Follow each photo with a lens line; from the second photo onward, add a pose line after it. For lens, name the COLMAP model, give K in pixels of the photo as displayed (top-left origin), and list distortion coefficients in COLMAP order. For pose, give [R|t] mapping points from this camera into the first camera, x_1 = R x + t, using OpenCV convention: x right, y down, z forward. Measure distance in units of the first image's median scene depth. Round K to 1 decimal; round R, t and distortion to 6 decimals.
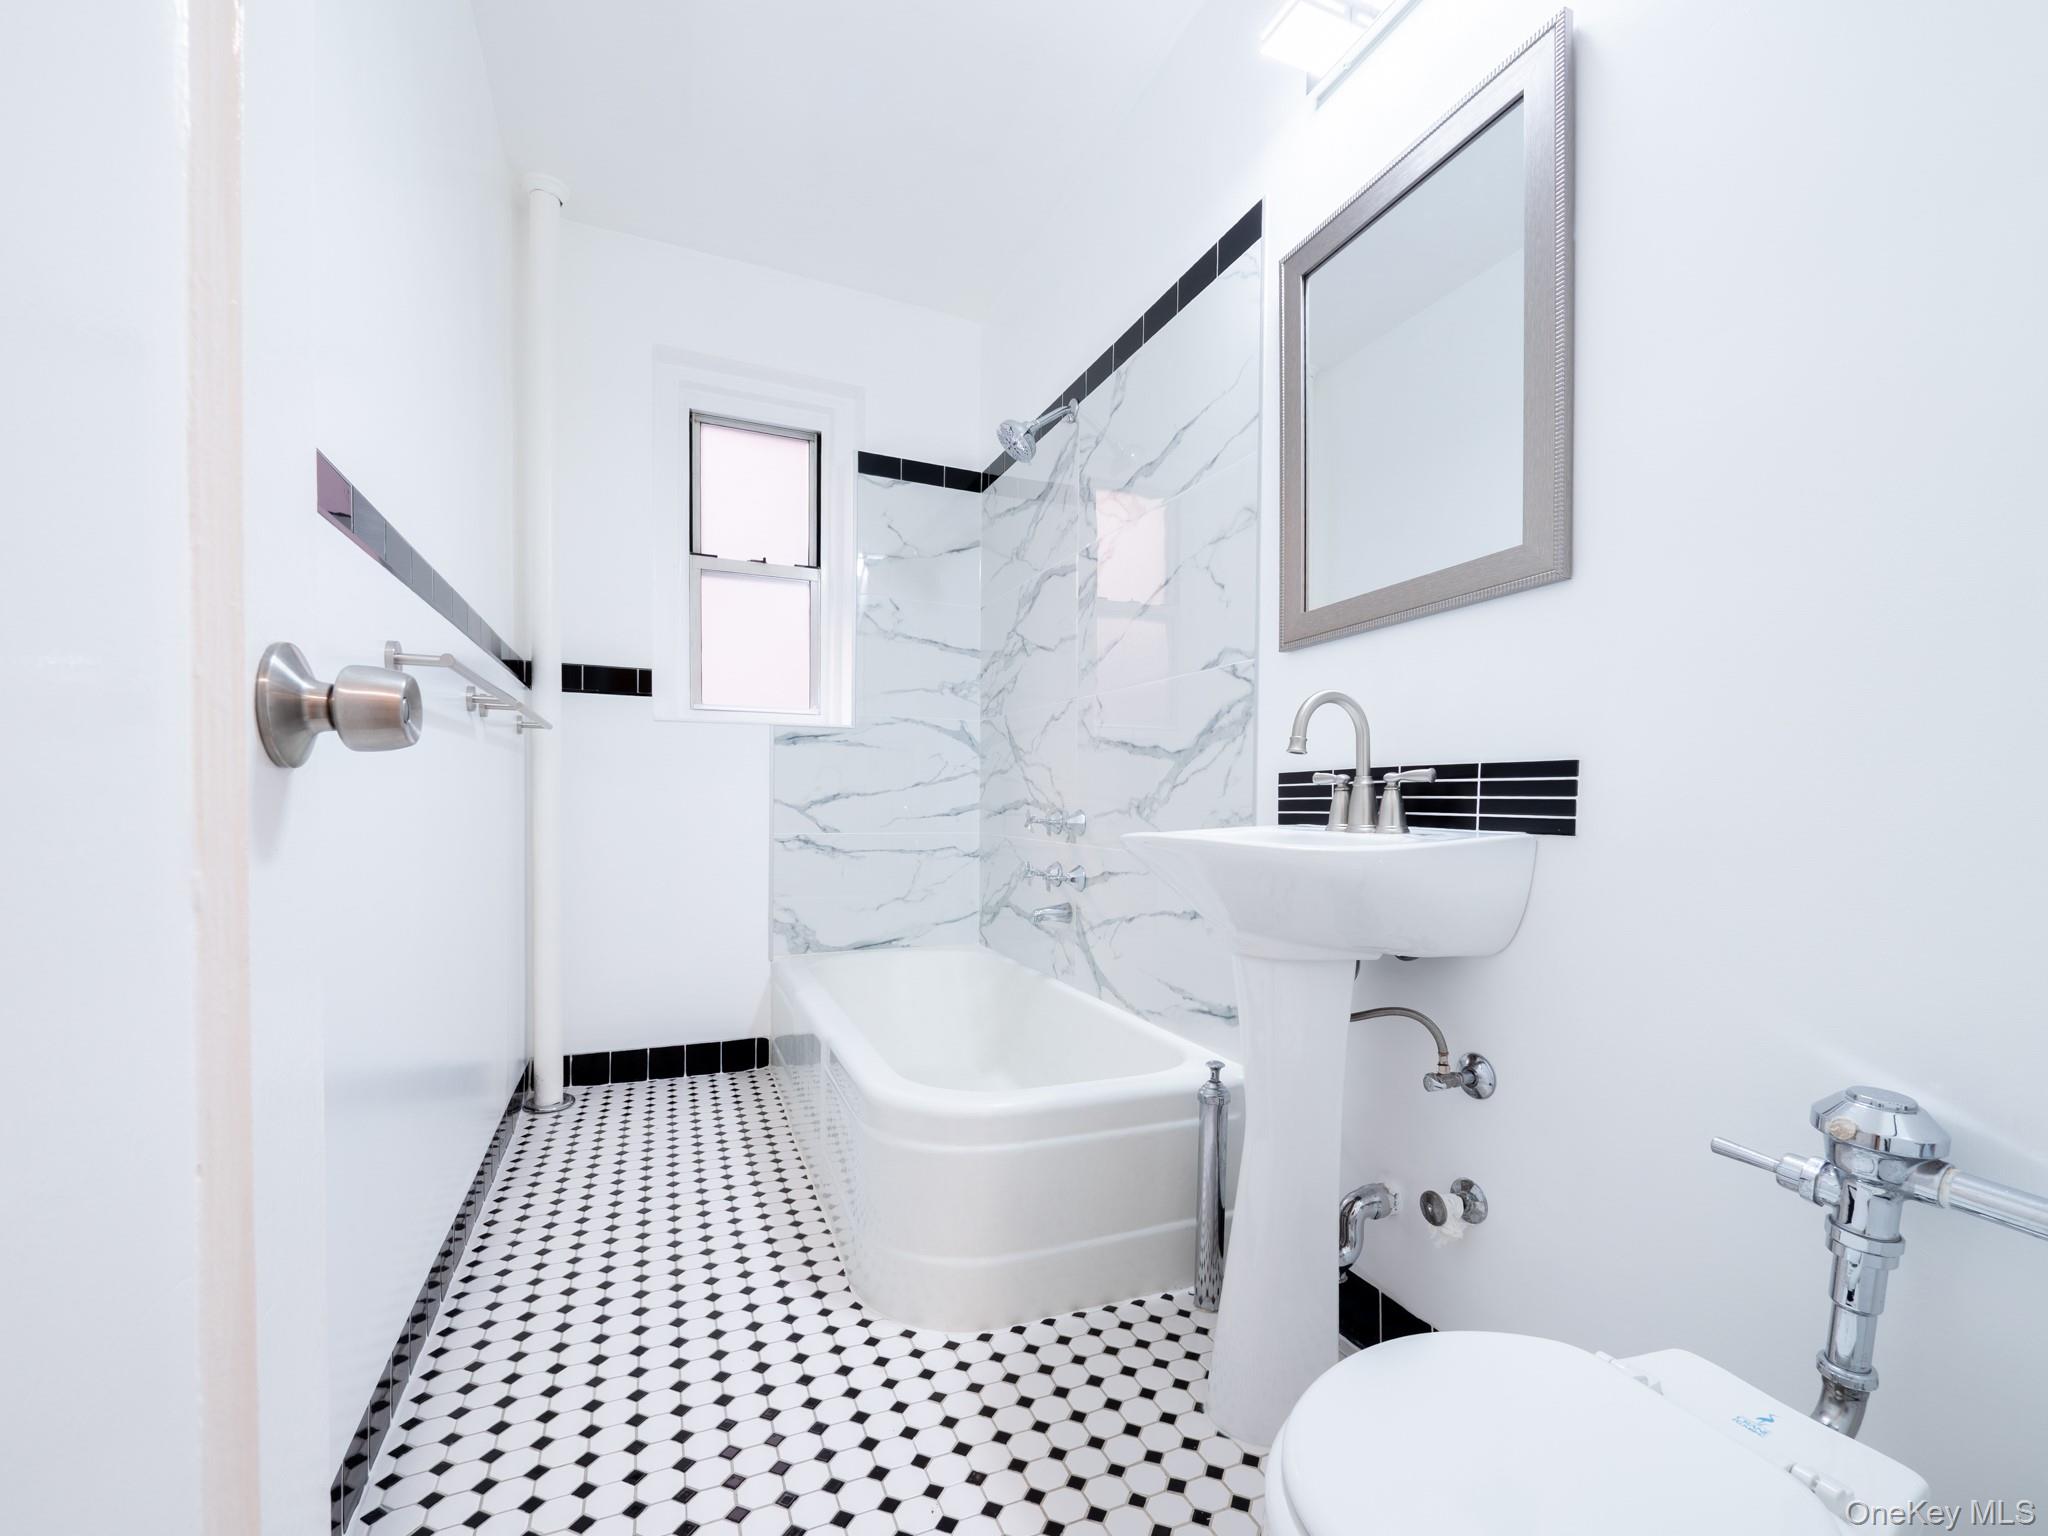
lens RADIAL K [[885.6, 0, 1052.8], [0, 885.6, 824.9], [0, 0, 1]] dist [-0.003892, -0.001643]
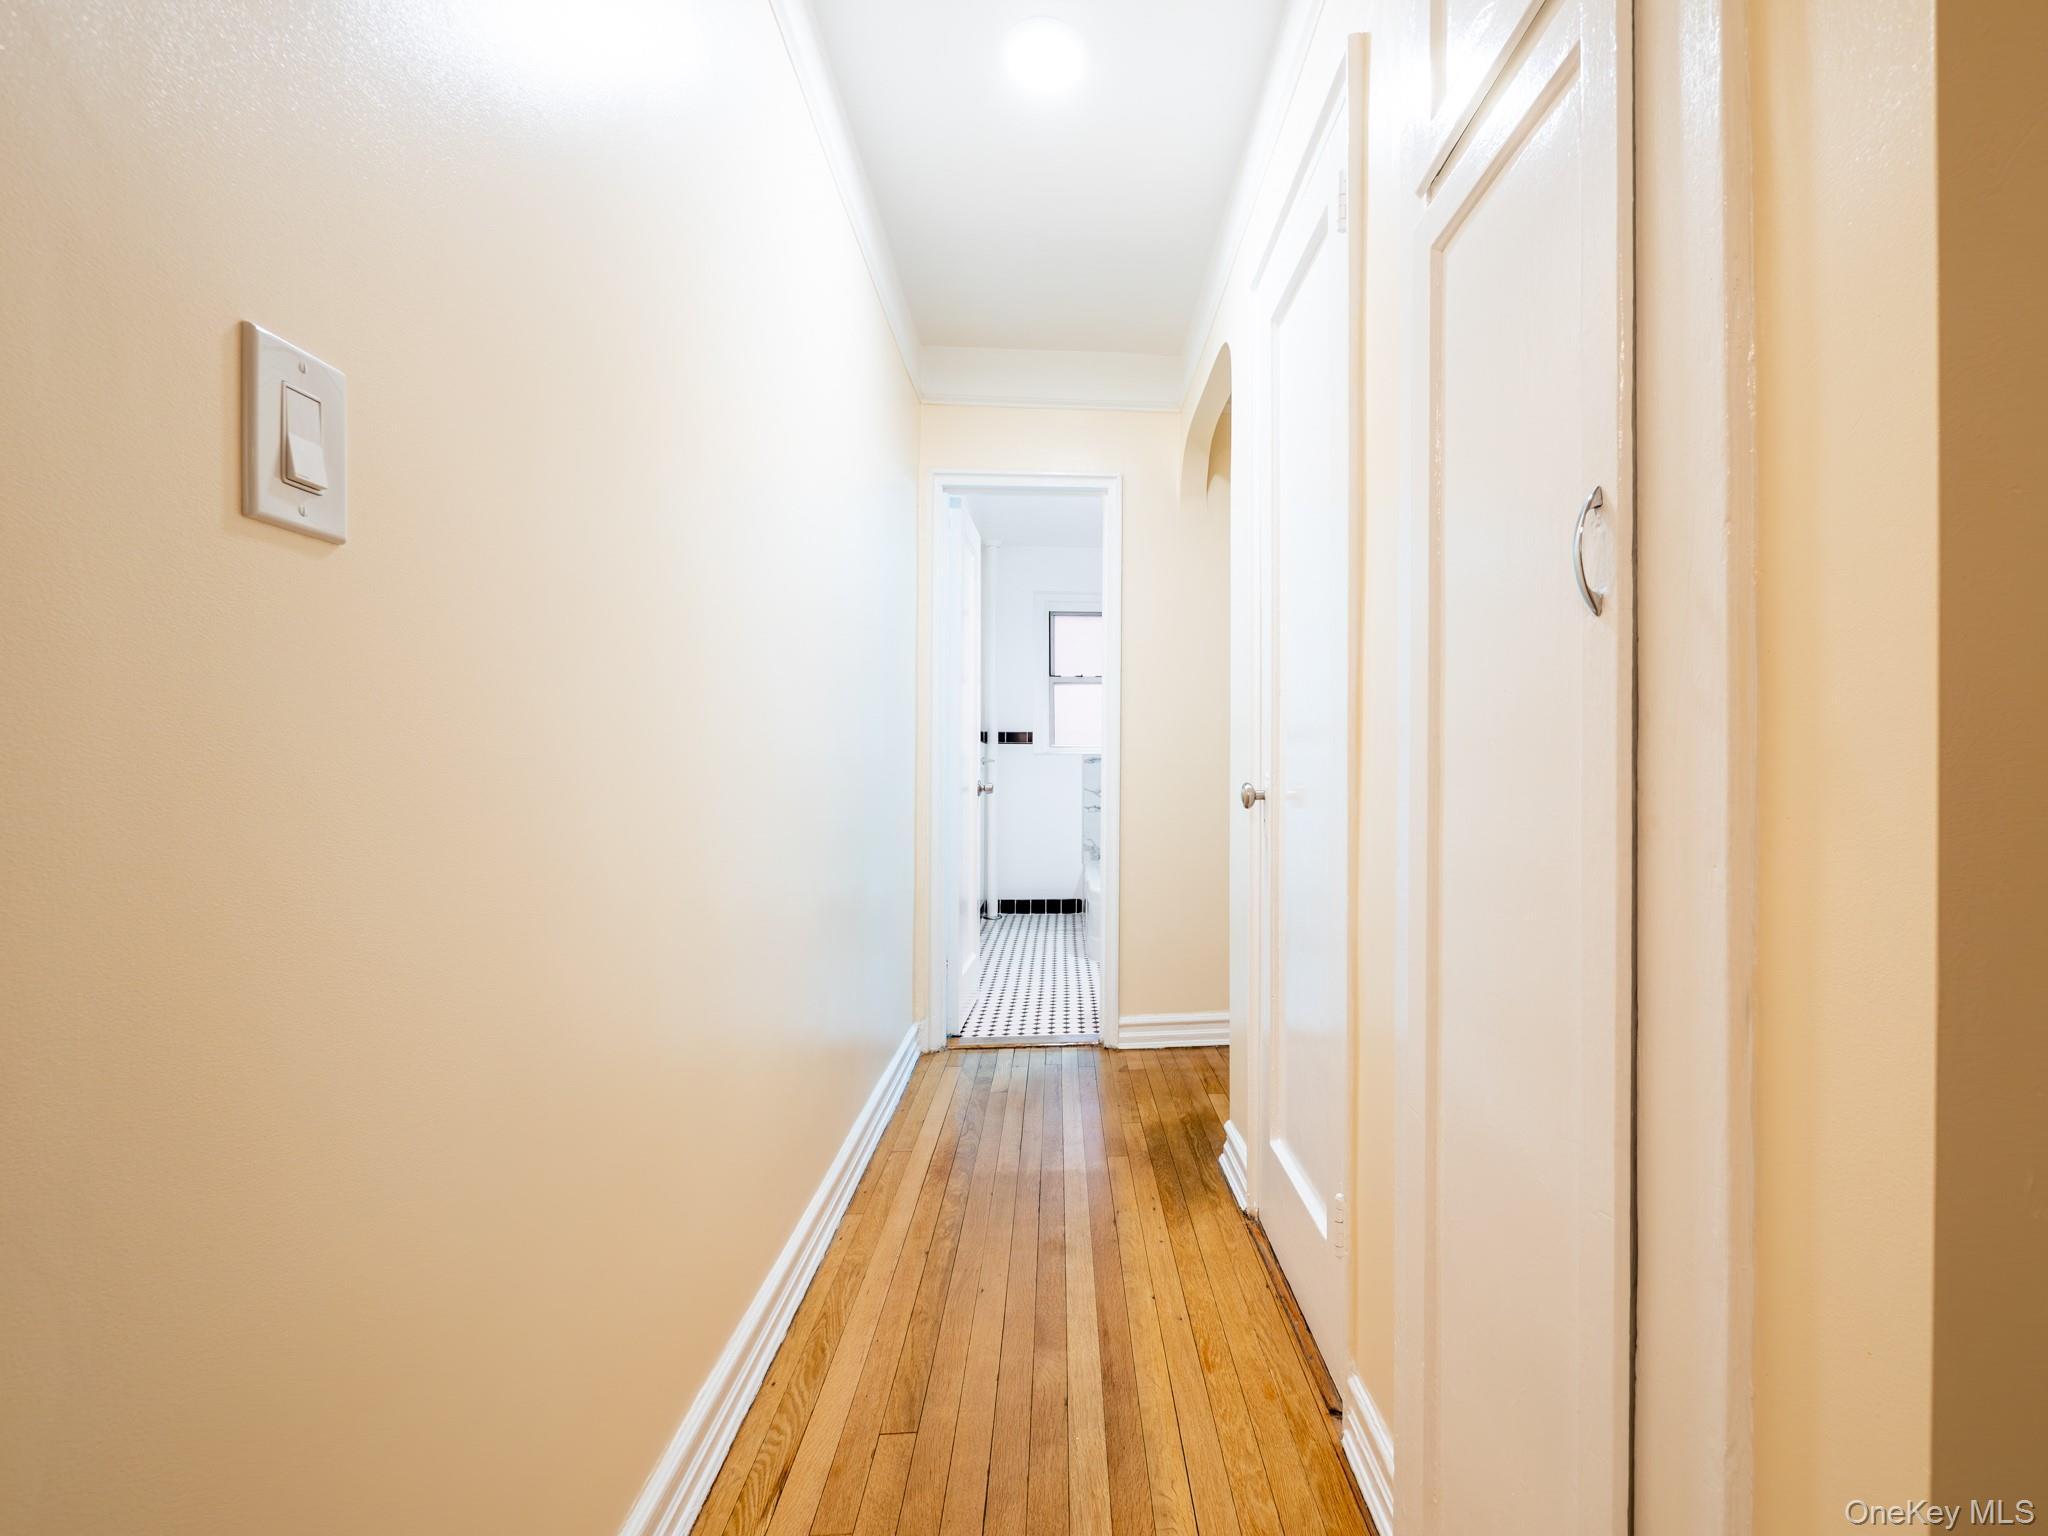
lens RADIAL K [[885.6, 0, 1030.7], [0, 885.6, 767.1], [0, 0, 1]] dist [-0.003892, -0.001643]
pose [[0.901144, -0.007037, -0.433464, 0.510320], [-0.004313, 0.999673, -0.025194, -0.026512], [0.433499, 0.024573, 0.900819, -1.015418]]
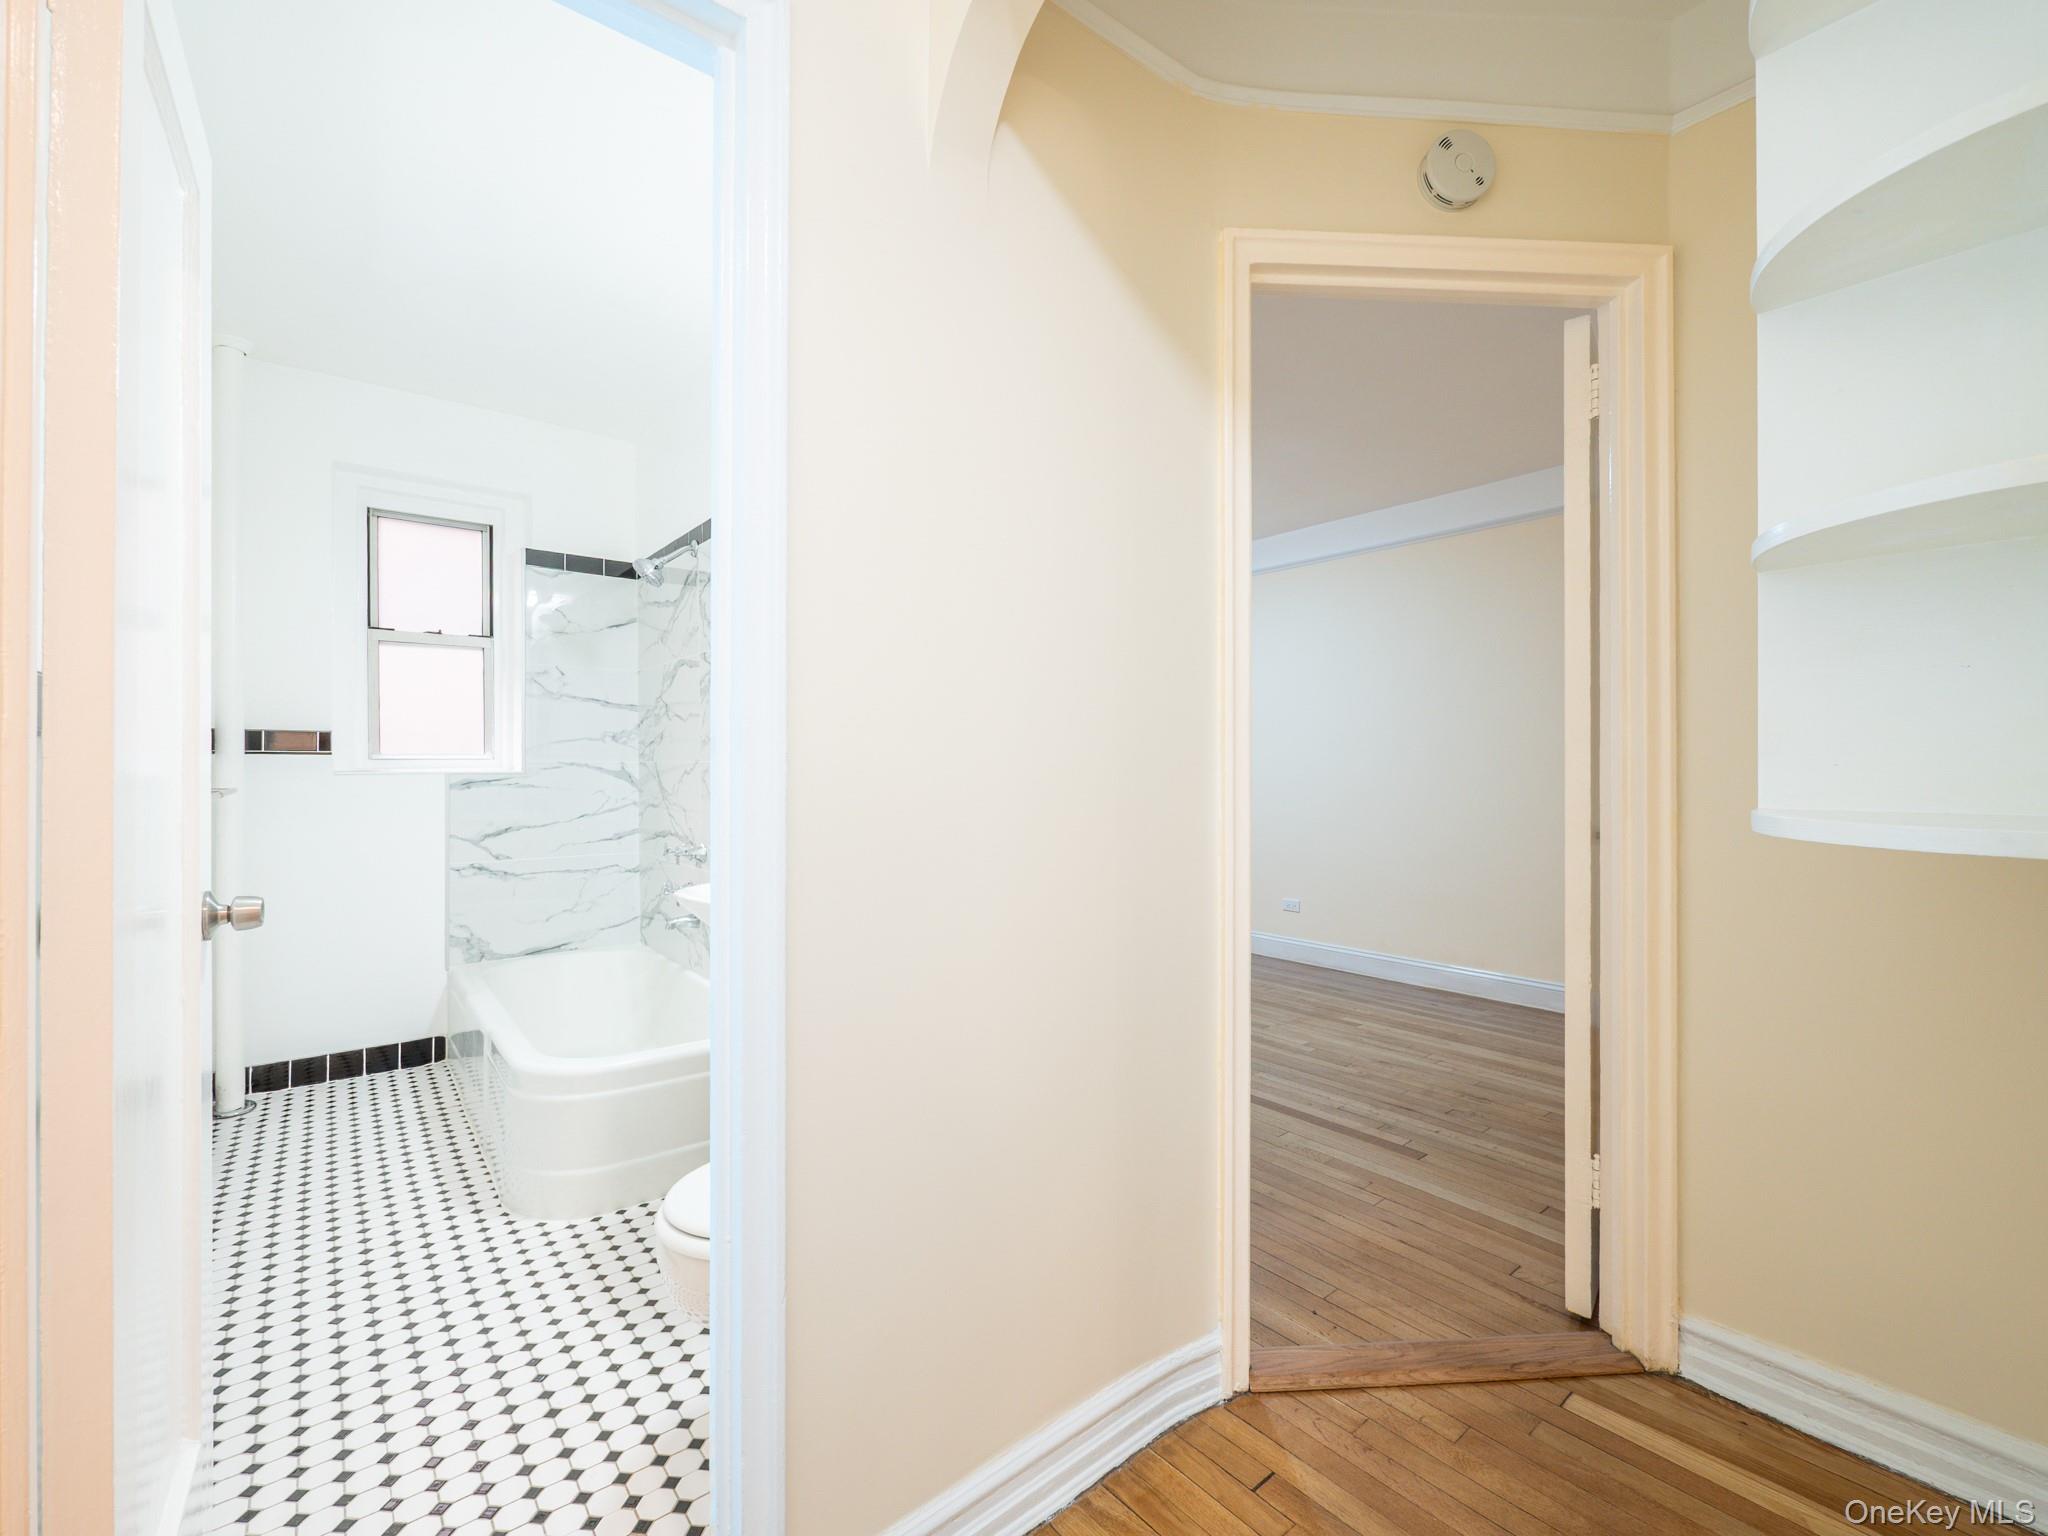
lens RADIAL K [[885.6, 0, 1018.5], [0, 885.6, 766.1], [0, 0, 1]] dist [-0.003892, -0.001643]
pose [[0.968719, -0.014139, 0.247758, 0.137753], [0.021676, 0.999381, -0.027719, -0.073092], [-0.247212, 0.032222, 0.968425, -0.355072]]
